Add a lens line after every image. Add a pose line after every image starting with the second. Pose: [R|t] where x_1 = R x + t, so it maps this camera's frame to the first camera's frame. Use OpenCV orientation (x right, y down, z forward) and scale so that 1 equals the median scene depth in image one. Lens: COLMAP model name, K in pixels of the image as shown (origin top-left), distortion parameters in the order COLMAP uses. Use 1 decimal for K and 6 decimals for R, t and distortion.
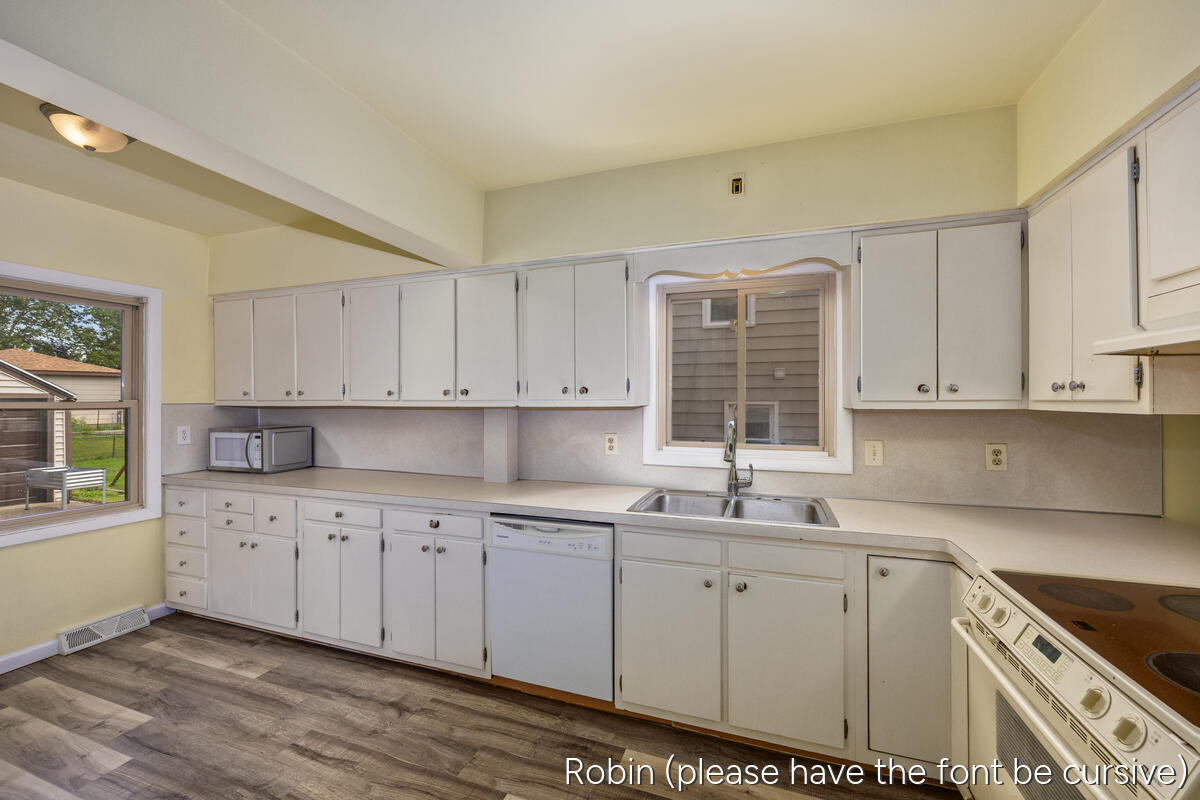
lens RADIAL K [[481.1, 0, 600.7], [0, 481.1, 400.0], [0, 0, 1]] dist [0.000279, -0.000179]
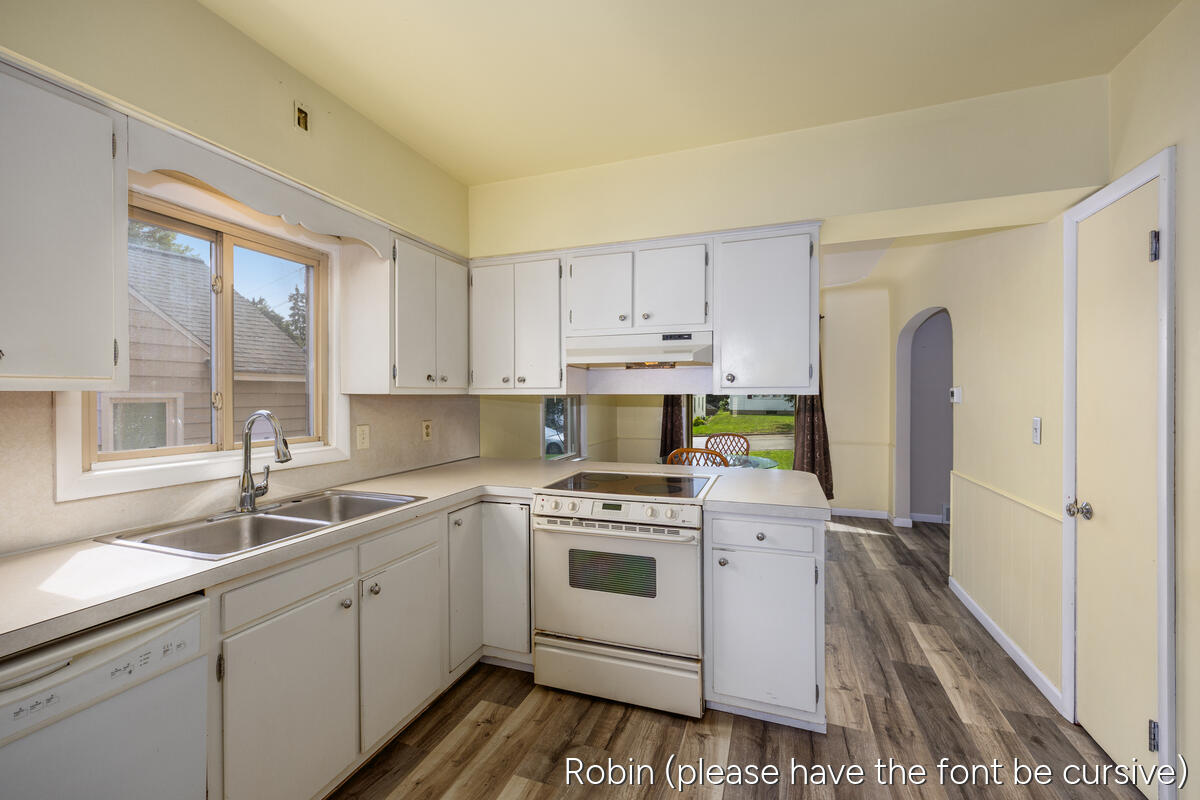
lens RADIAL K [[500.6, 0, 600.0], [0, 500.6, 398.4], [0, 0, 1]] dist [0.006427, -0.000399]
pose [[-0.008246, -0.004126, 0.999957, -0.587619], [-0.000371, 0.999991, 0.004123, 0.022572], [-0.999966, -0.000337, -0.008248, 0.522775]]
